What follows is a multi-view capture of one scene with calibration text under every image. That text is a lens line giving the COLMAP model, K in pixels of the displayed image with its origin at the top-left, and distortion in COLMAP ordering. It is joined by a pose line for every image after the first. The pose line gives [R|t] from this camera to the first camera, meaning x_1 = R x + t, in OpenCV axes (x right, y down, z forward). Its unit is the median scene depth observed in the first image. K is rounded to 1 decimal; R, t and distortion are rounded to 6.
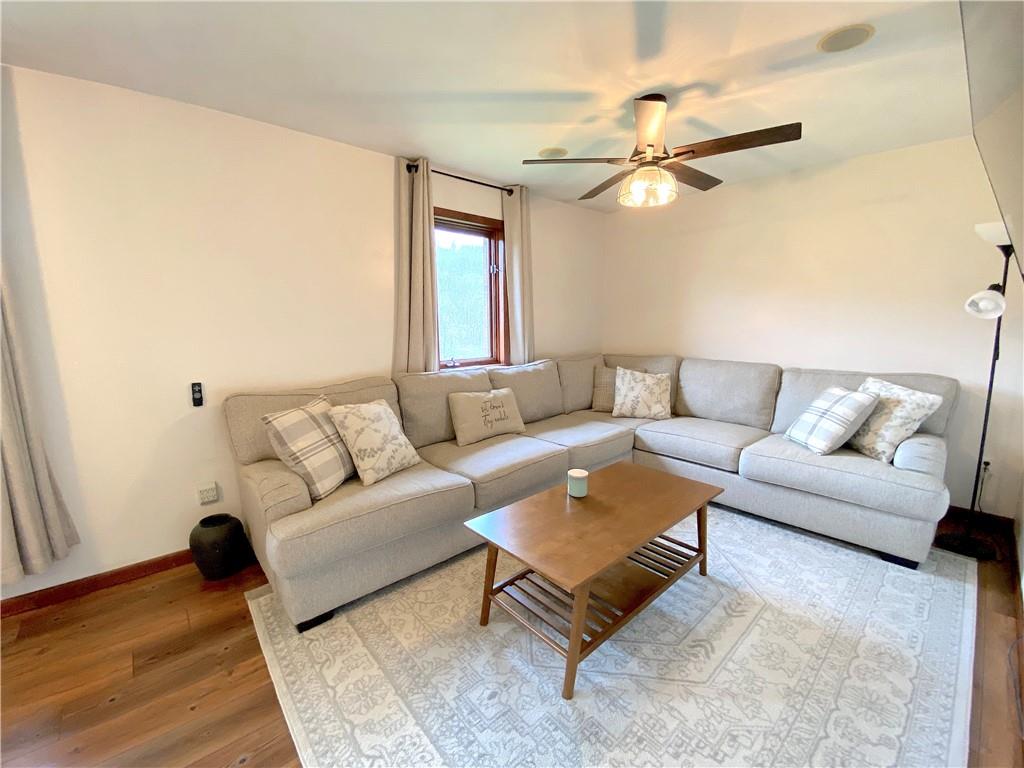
lens RADIAL K [[422.9, 0, 504.4], [0, 422.9, 383.3], [0, 0, 1]] dist [-0.014234, -0.003837]
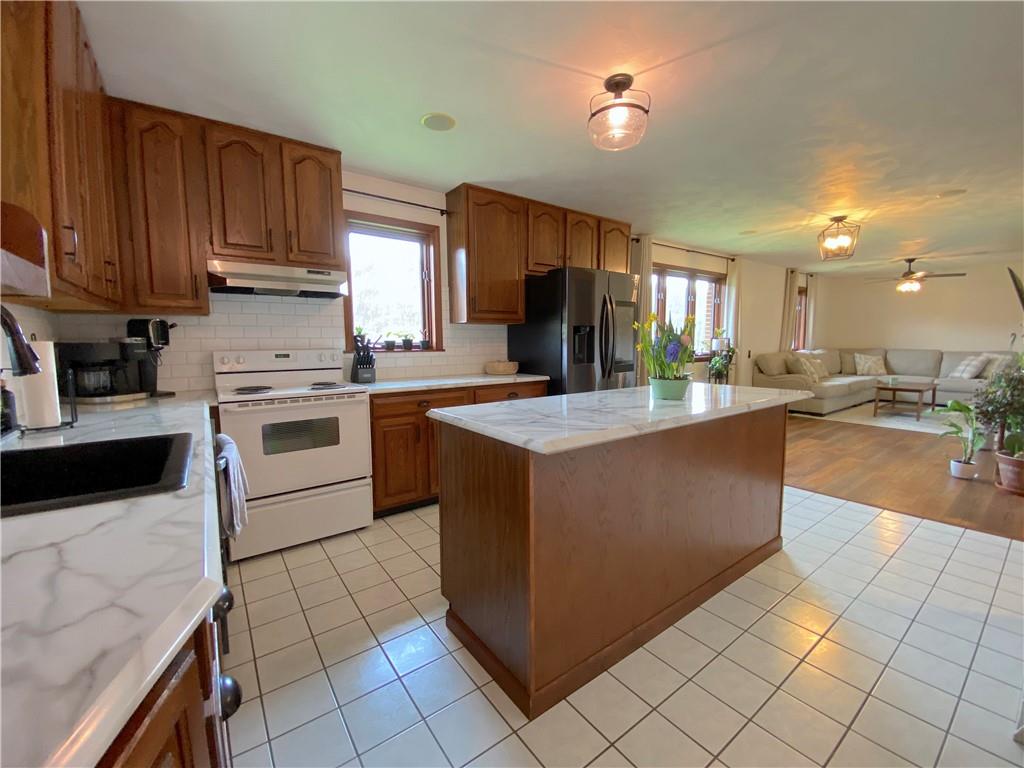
lens RADIAL K [[422.9, 0, 512.6], [0, 422.9, 381.2], [0, 0, 1]] dist [-0.014234, -0.003837]
pose [[0.996574, 0.011953, -0.081833, -2.084369], [-0.016000, 0.998671, -0.048986, 0.377565], [0.081139, 0.050127, 0.995441, -2.028260]]
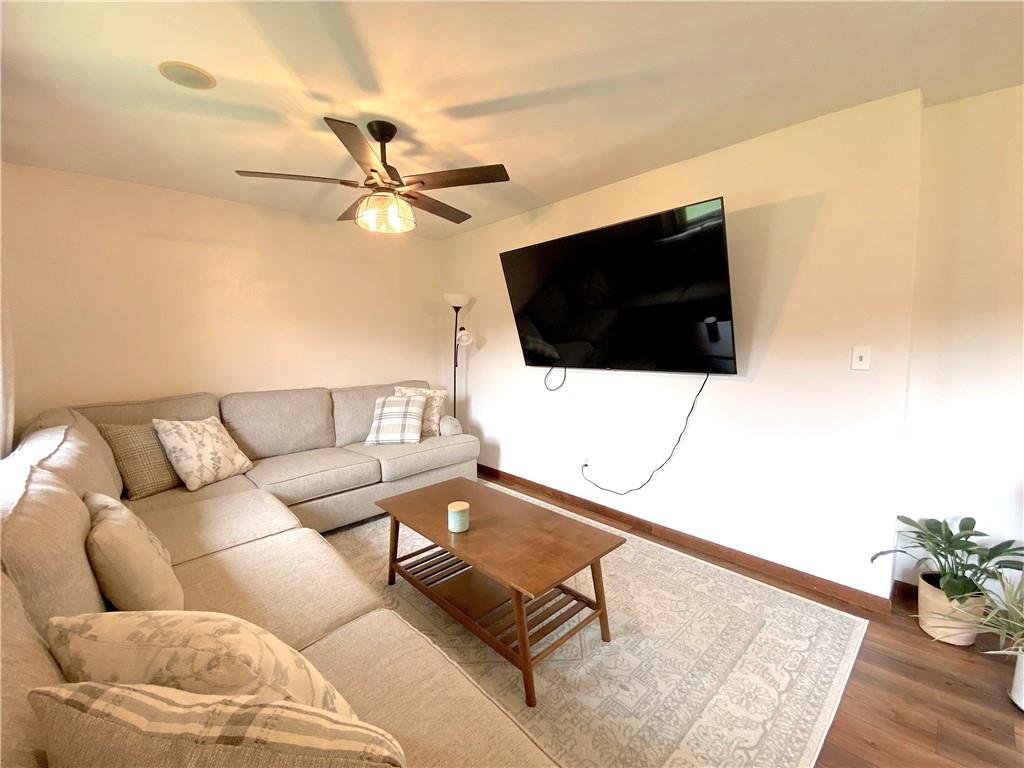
lens RADIAL K [[422.9, 0, 506.6], [0, 422.9, 383.7], [0, 0, 1]] dist [-0.014234, -0.003837]
pose [[-0.045959, -0.090109, 0.994871, -0.637466], [0.157000, 0.982895, 0.096277, -0.114011], [-0.986529, 0.160619, -0.031026, 0.750994]]
